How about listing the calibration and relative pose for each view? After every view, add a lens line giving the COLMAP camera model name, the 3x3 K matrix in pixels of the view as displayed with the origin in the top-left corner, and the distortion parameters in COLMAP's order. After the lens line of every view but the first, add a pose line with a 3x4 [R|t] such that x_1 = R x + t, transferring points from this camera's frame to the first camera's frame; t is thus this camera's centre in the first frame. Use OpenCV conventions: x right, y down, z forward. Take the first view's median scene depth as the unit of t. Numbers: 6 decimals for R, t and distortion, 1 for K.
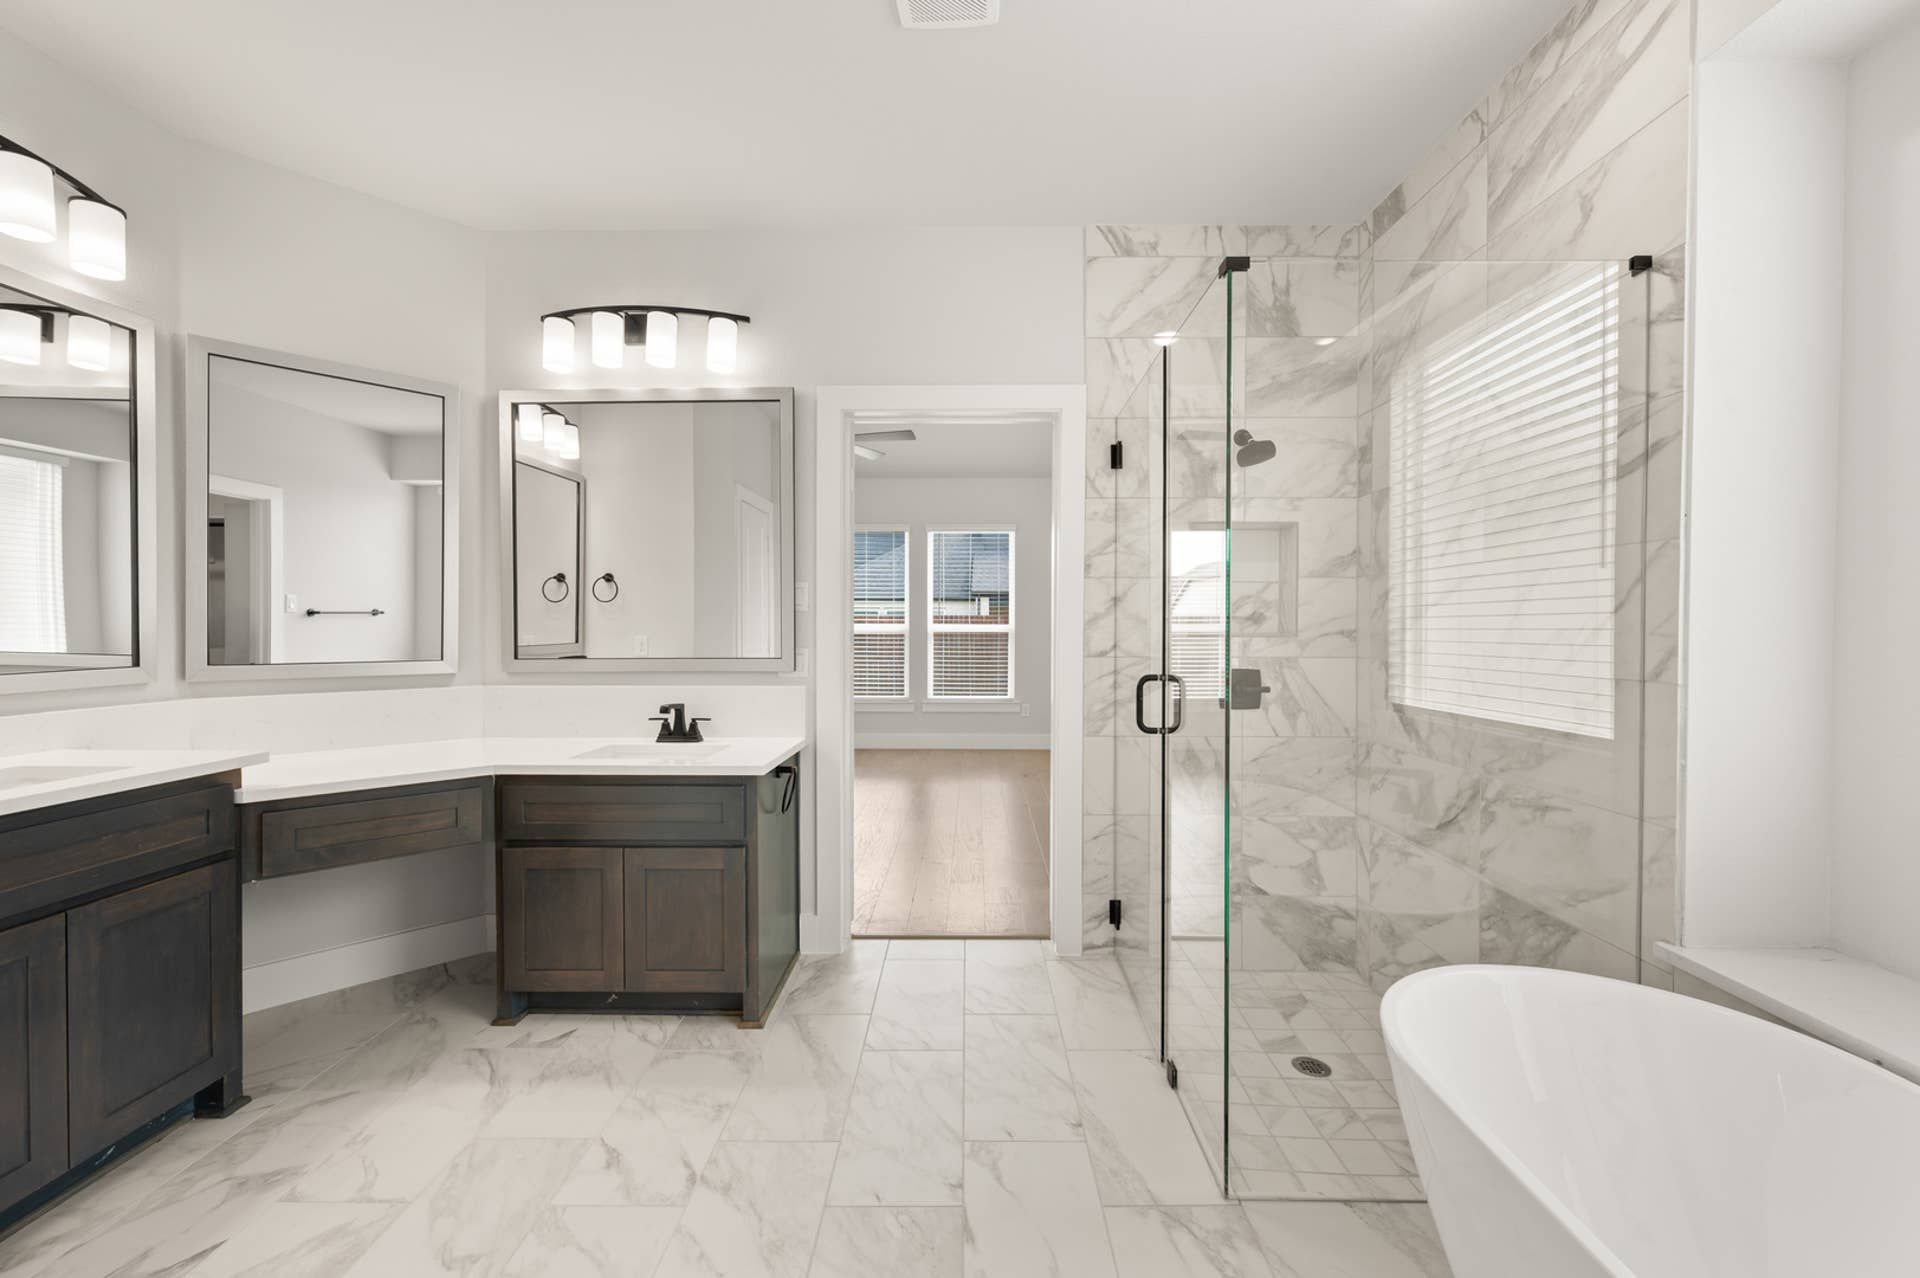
lens RADIAL K [[756.0, 0, 959.2], [0, 756.0, 634.6], [0, 0, 1]] dist [-0.000532, 0.000233]
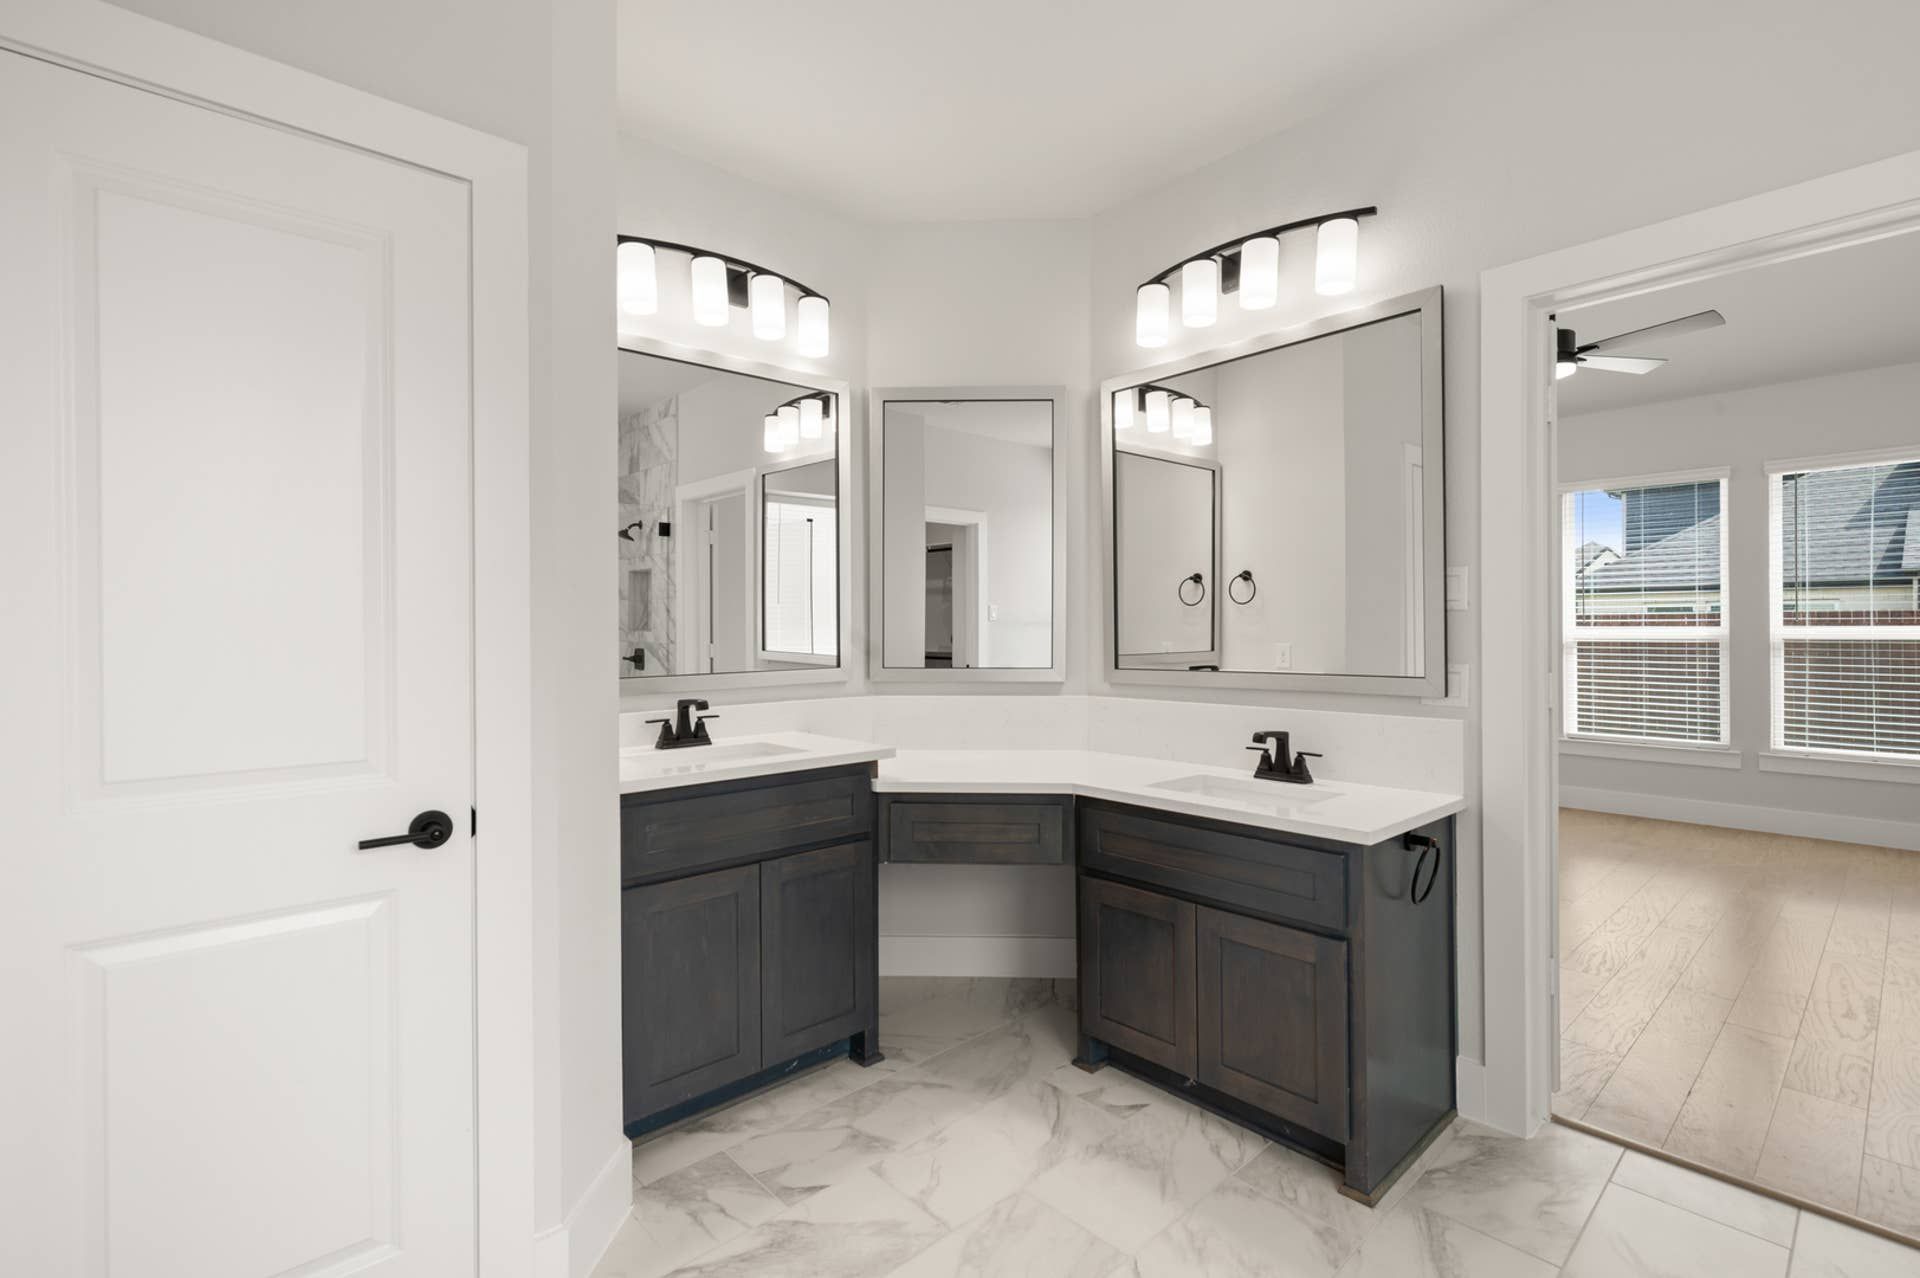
lens RADIAL K [[869.2, 0, 959.4], [0, 869.2, 632.0], [0, 0, 1]] dist [0.002162, 0.001251]
pose [[0.686699, -0.004145, -0.726931, 0.059008], [-0.003419, 0.999954, -0.008932, -0.002632], [0.726934, 0.008619, 0.686653, 0.150741]]
